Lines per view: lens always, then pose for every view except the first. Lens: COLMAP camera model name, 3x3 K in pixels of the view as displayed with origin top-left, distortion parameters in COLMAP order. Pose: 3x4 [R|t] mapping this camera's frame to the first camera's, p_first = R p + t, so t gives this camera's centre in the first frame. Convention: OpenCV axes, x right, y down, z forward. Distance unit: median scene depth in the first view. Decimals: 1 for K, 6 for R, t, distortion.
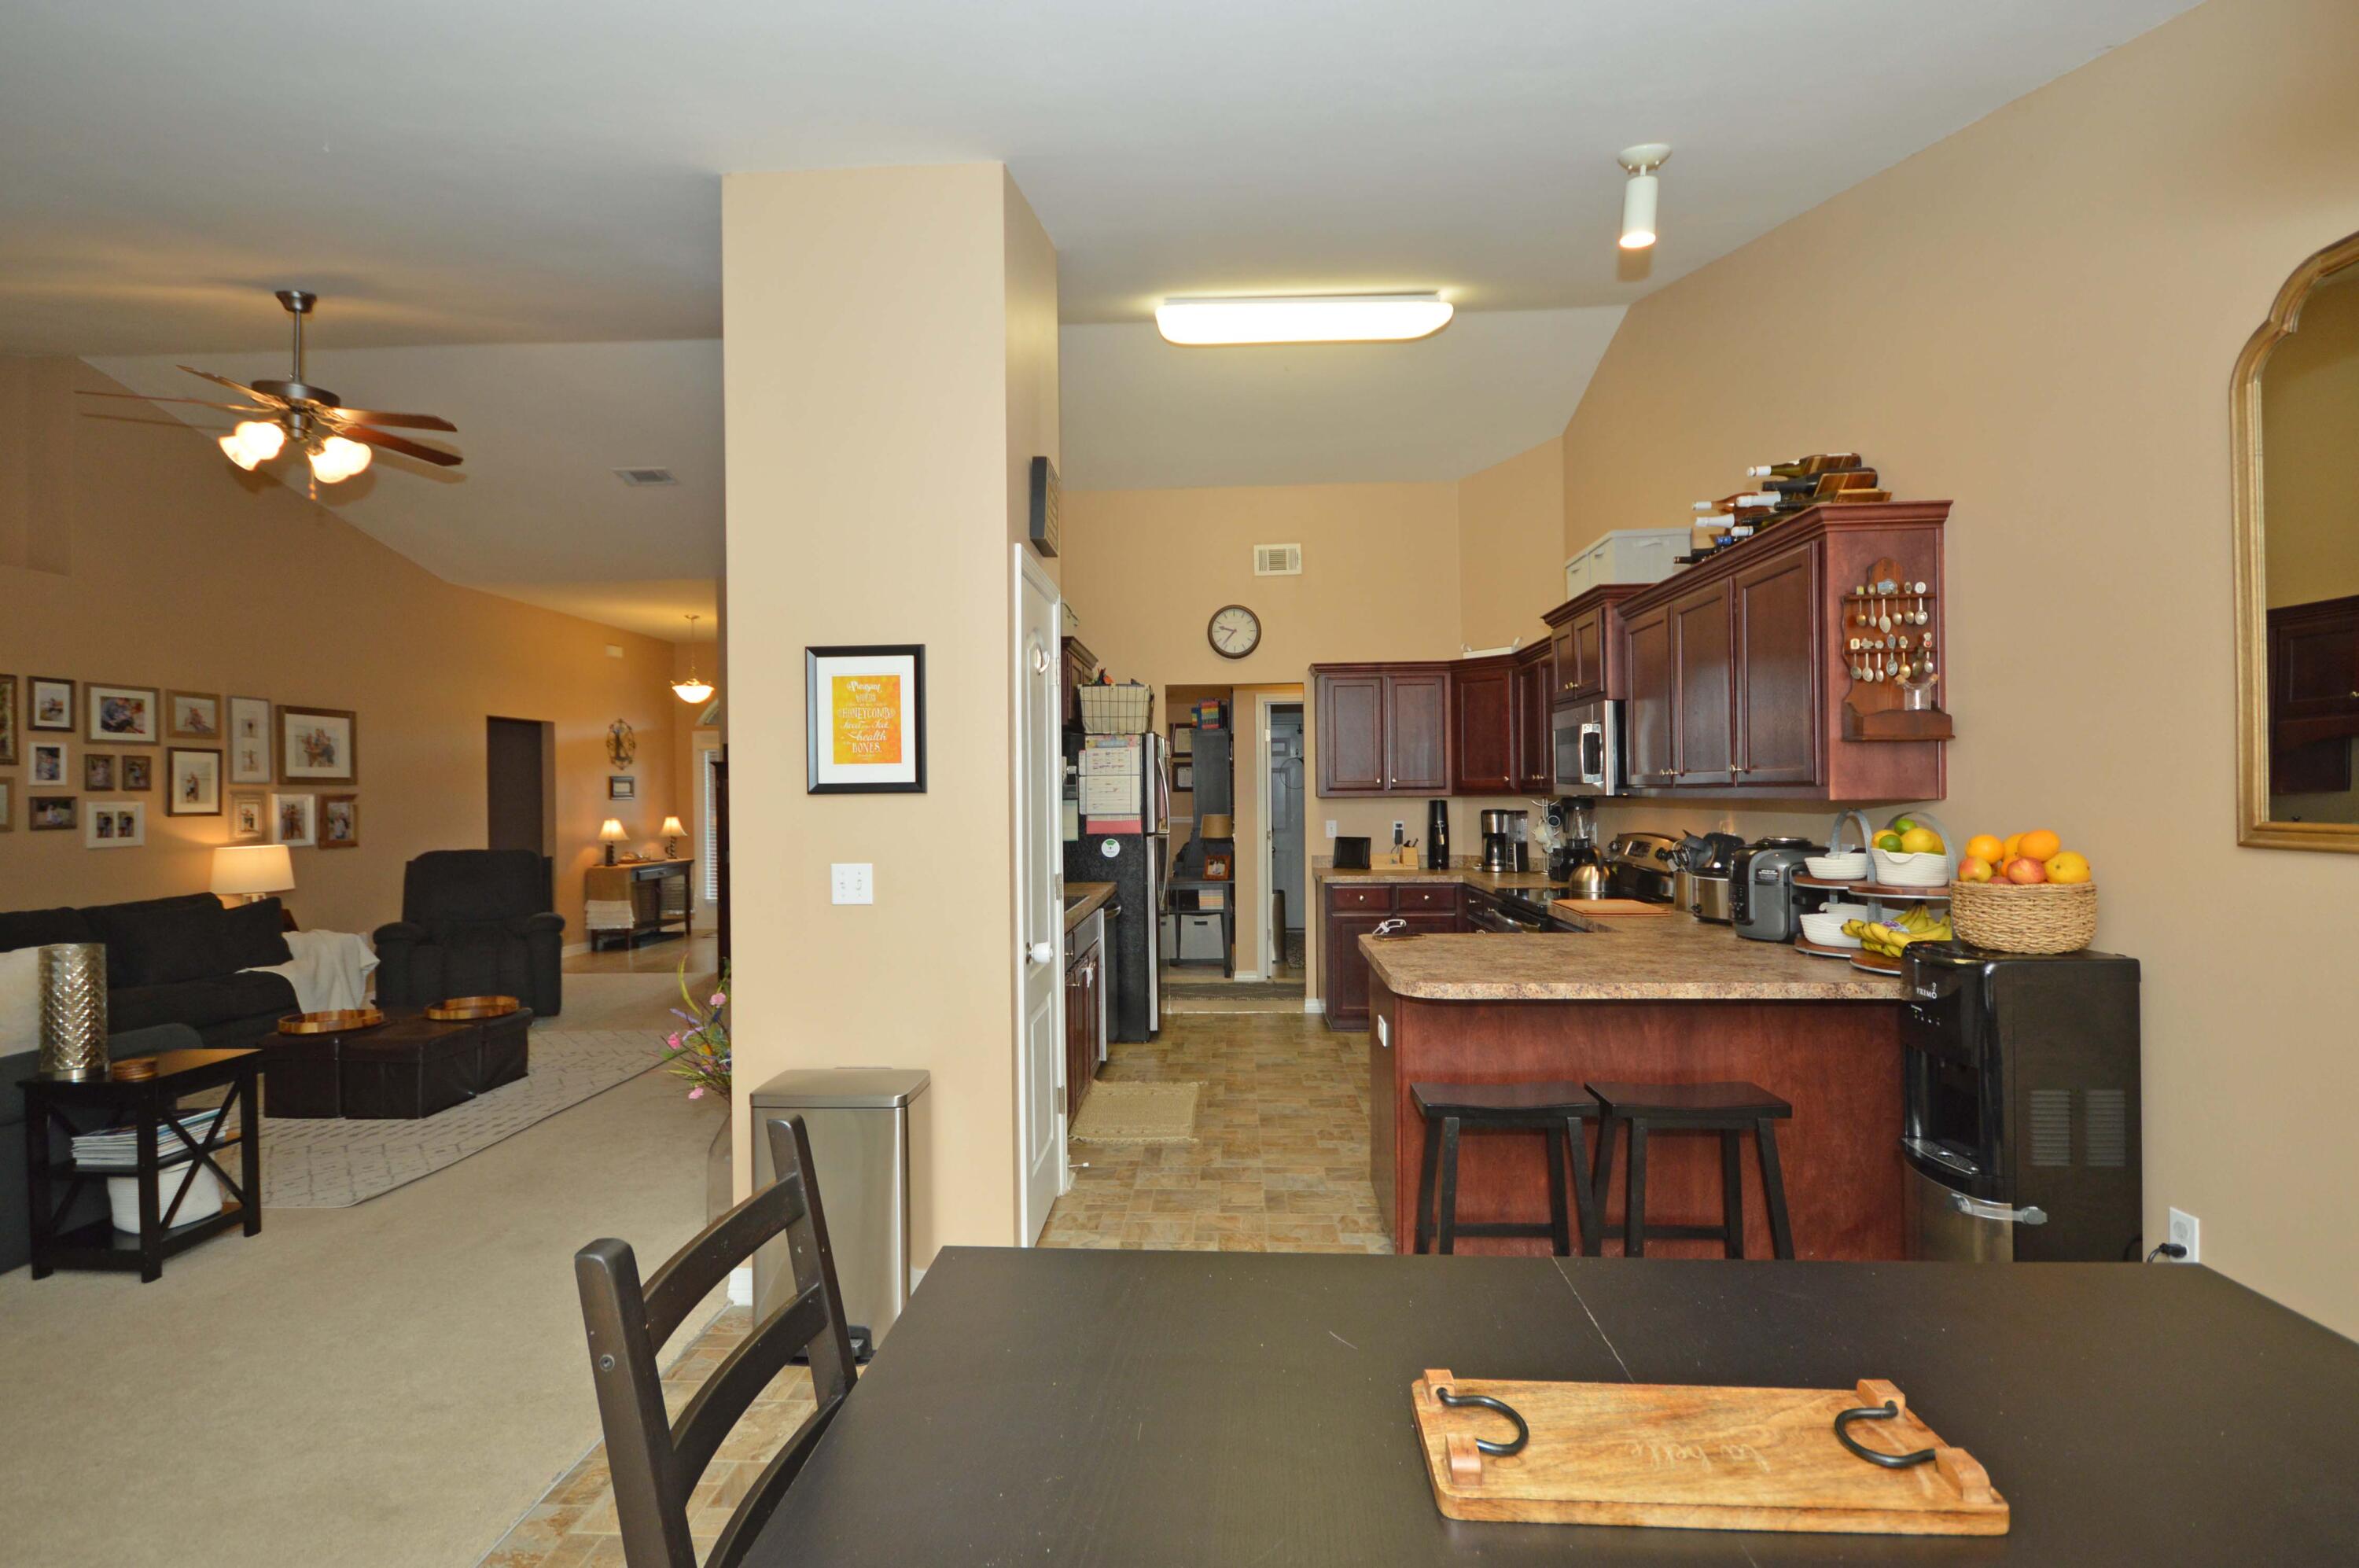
lens RADIAL K [[1105.4, 0, 1188.4], [0, 1105.4, 791.8], [0, 0, 1]] dist [0.015669, -0.015748]
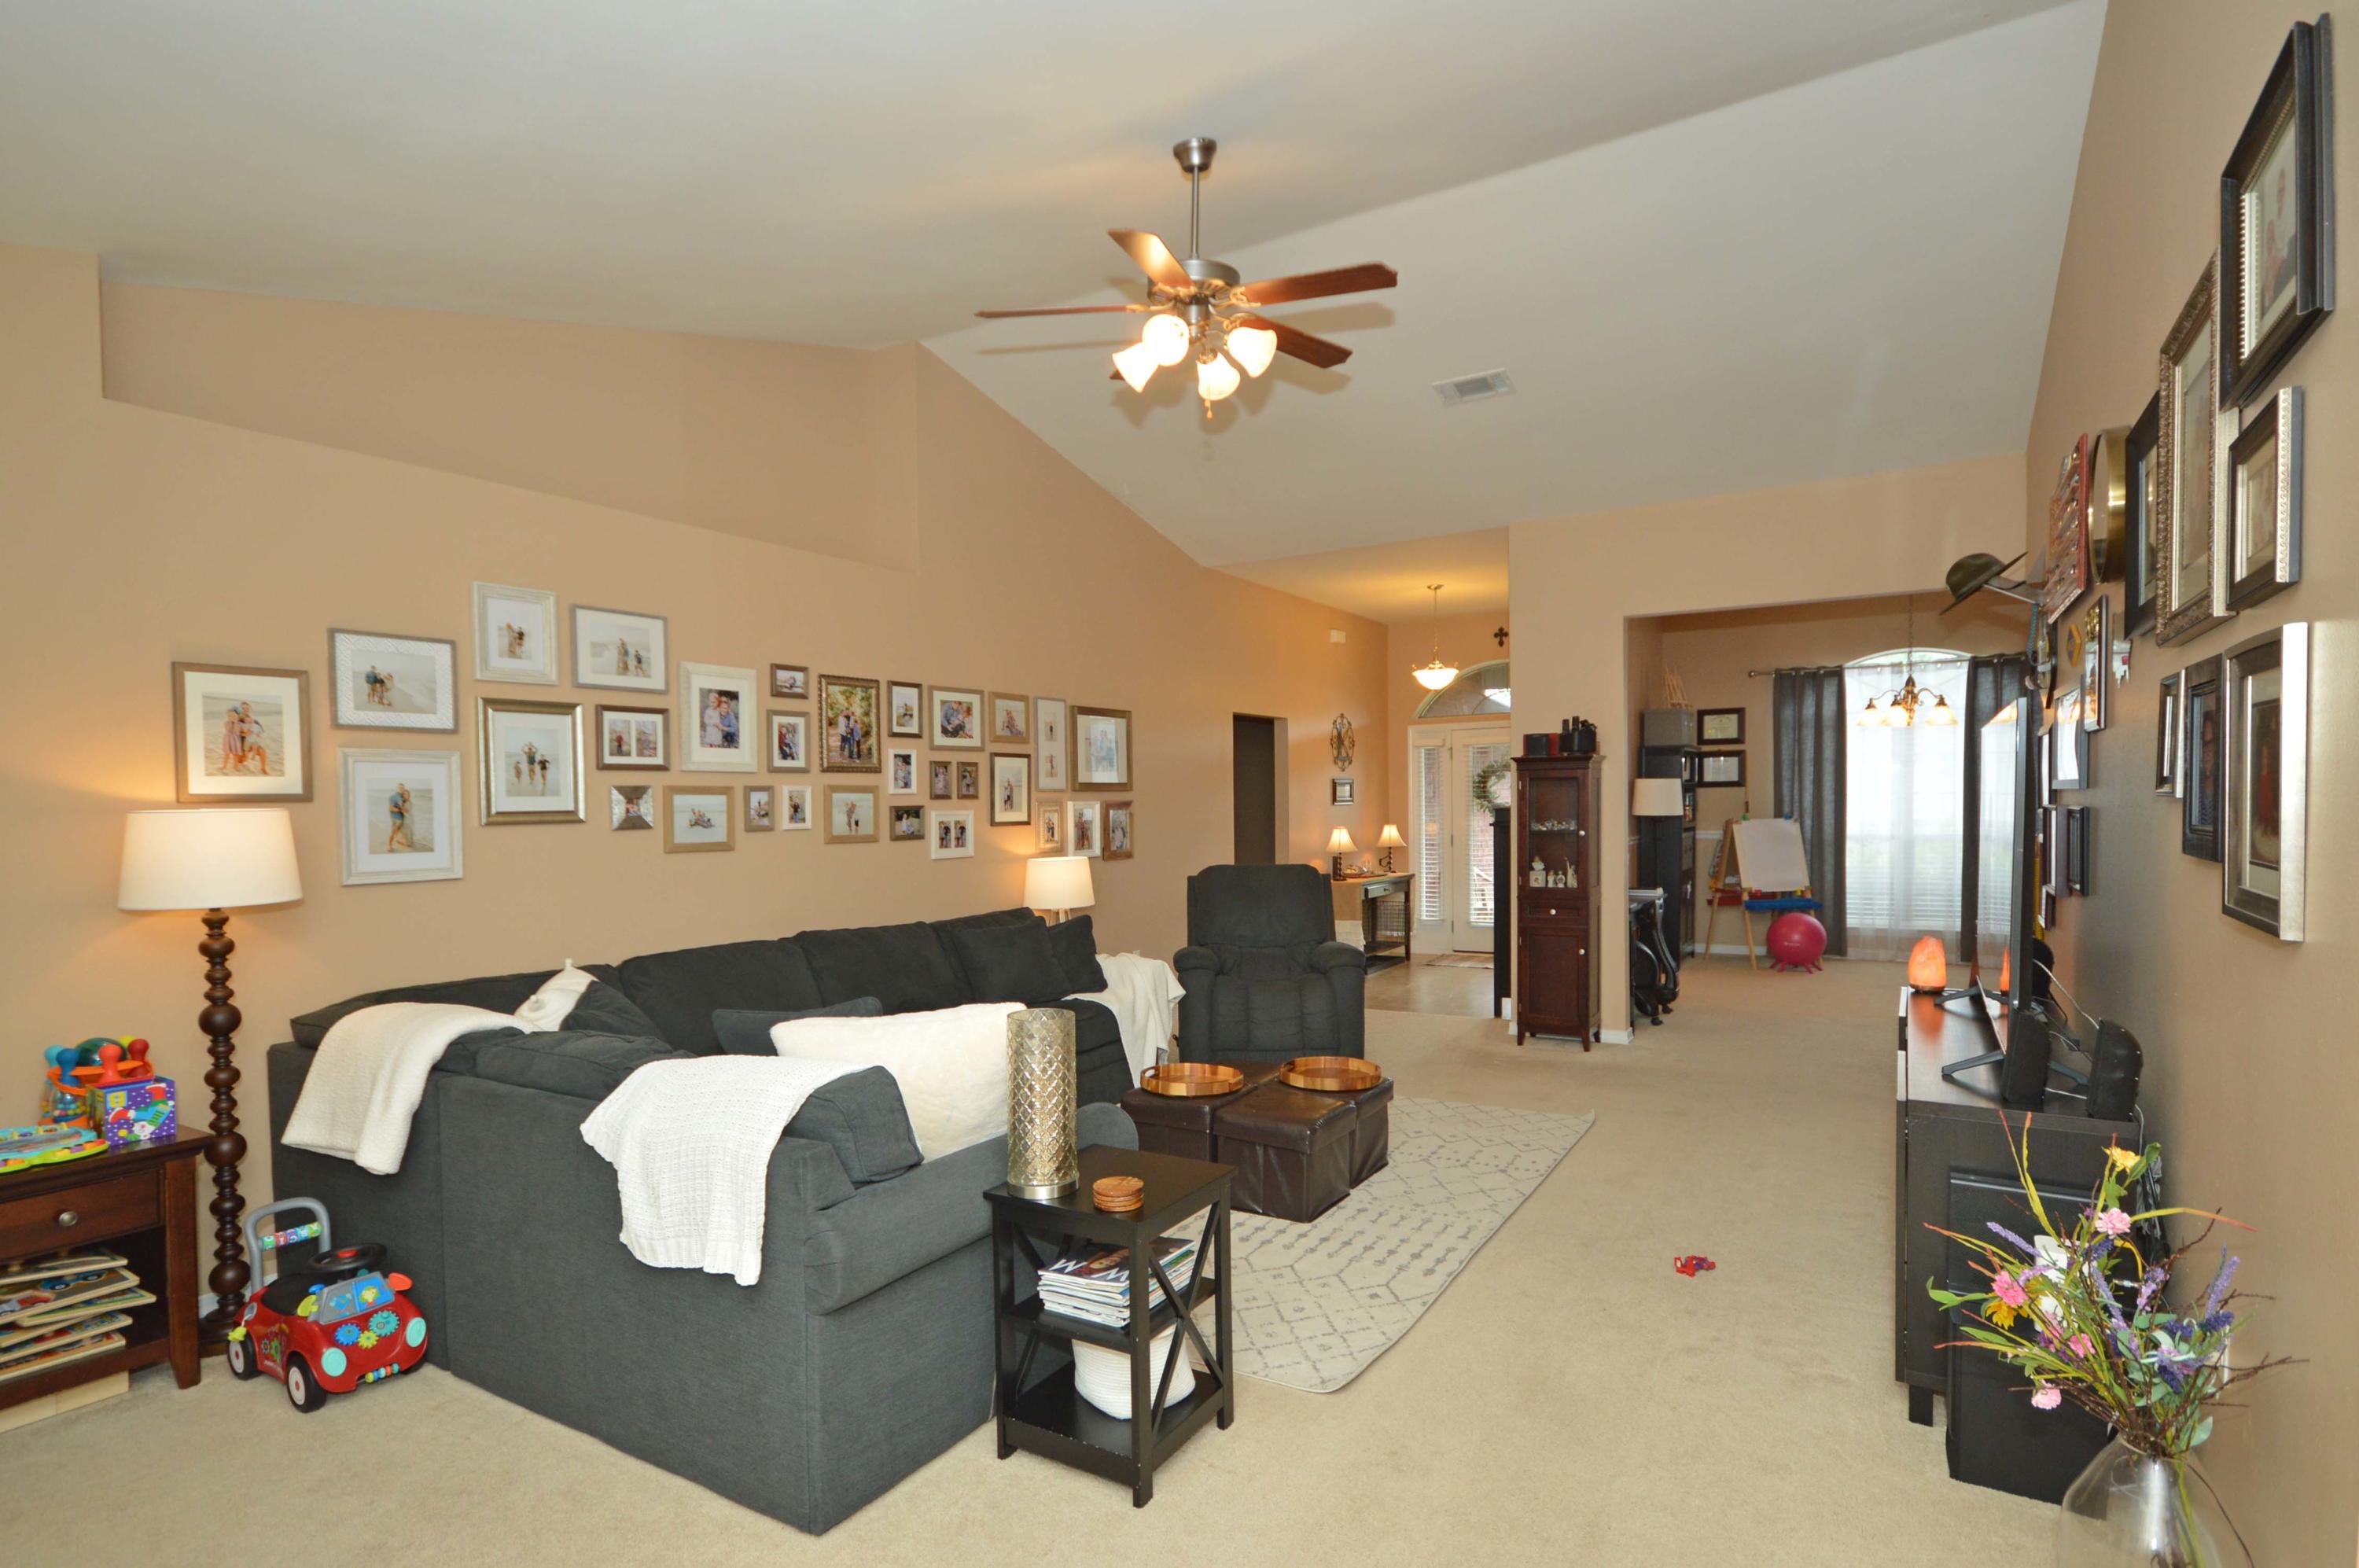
lens RADIAL K [[1195.8, 0, 1186.8], [0, 1195.8, 821.0], [0, 0, 1]] dist [0.006091, 0.000364]
pose [[0.877307, 0.004512, -0.479909, -0.286481], [0.006774, 0.999740, 0.021781, -0.002952], [0.479882, -0.022360, 0.877048, 0.184503]]
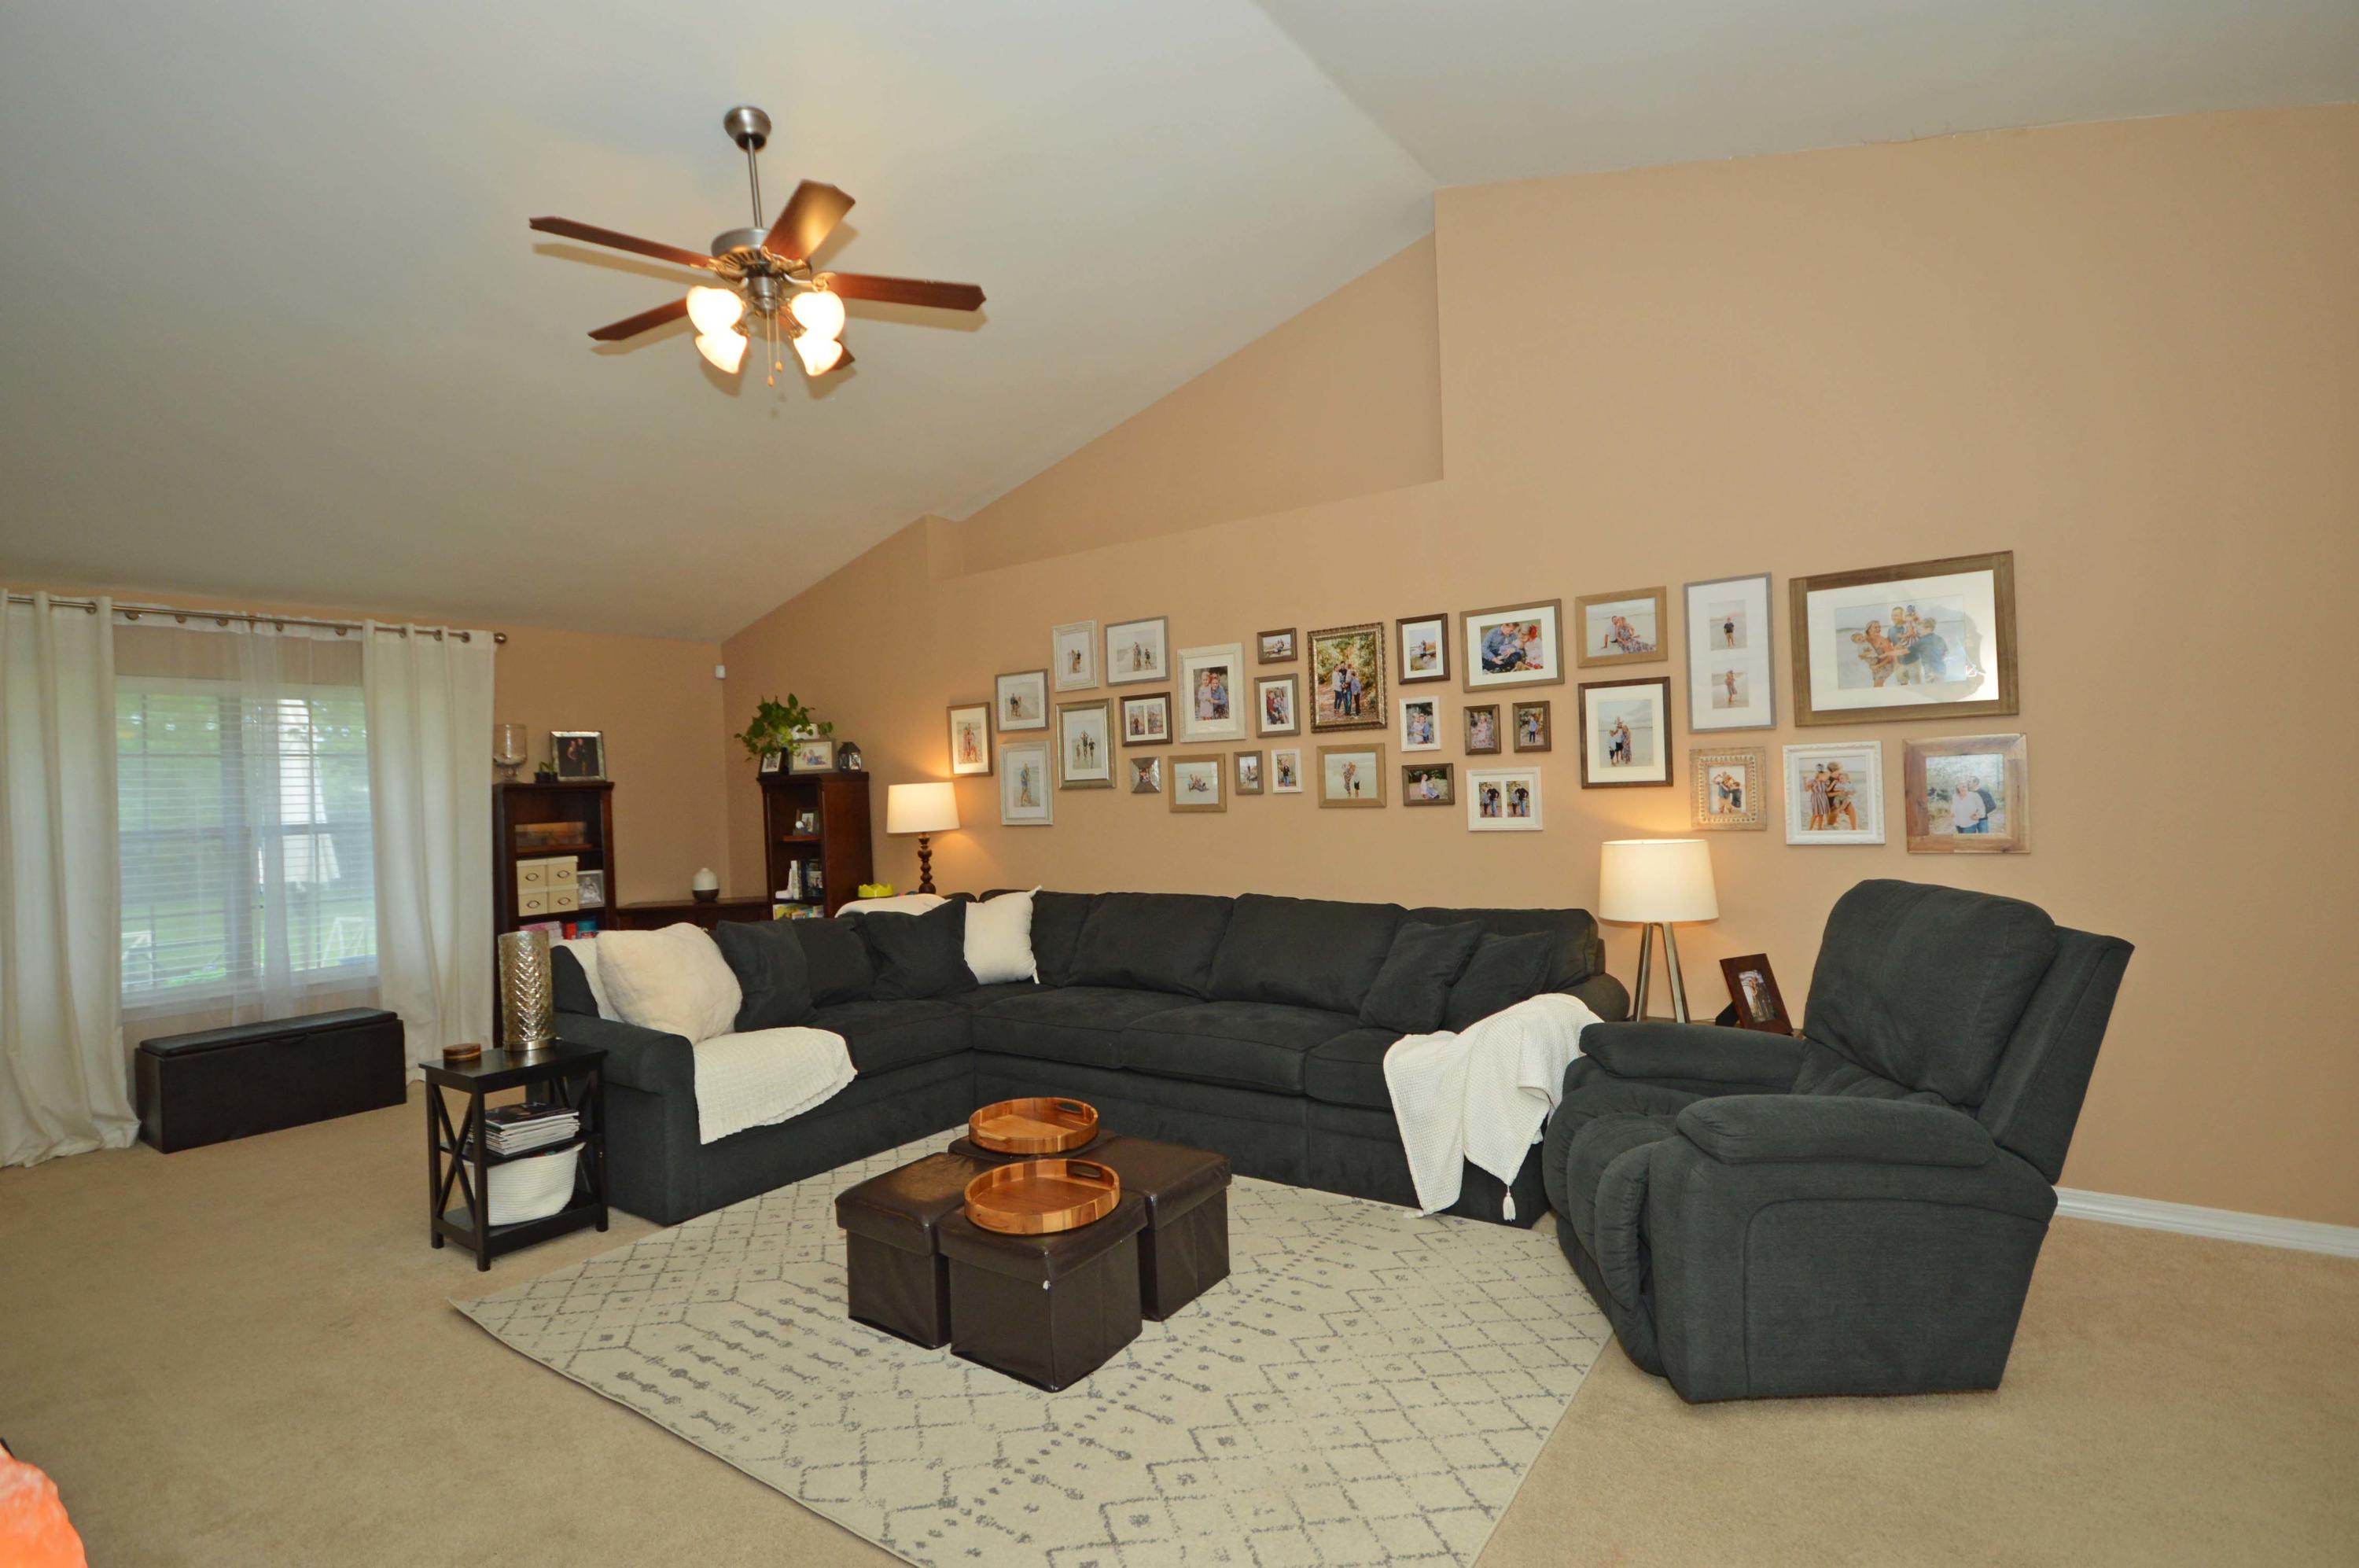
lens RADIAL K [[1155.5, 0, 1196.1], [0, 1155.5, 794.1], [0, 0, 1]] dist [-0.002942, -0.000054]
pose [[-0.554528, 0.033519, -0.831490, -0.217932], [0.041533, 0.999058, 0.012575, 0.007686], [0.831128, -0.027562, -0.555398, 1.209018]]
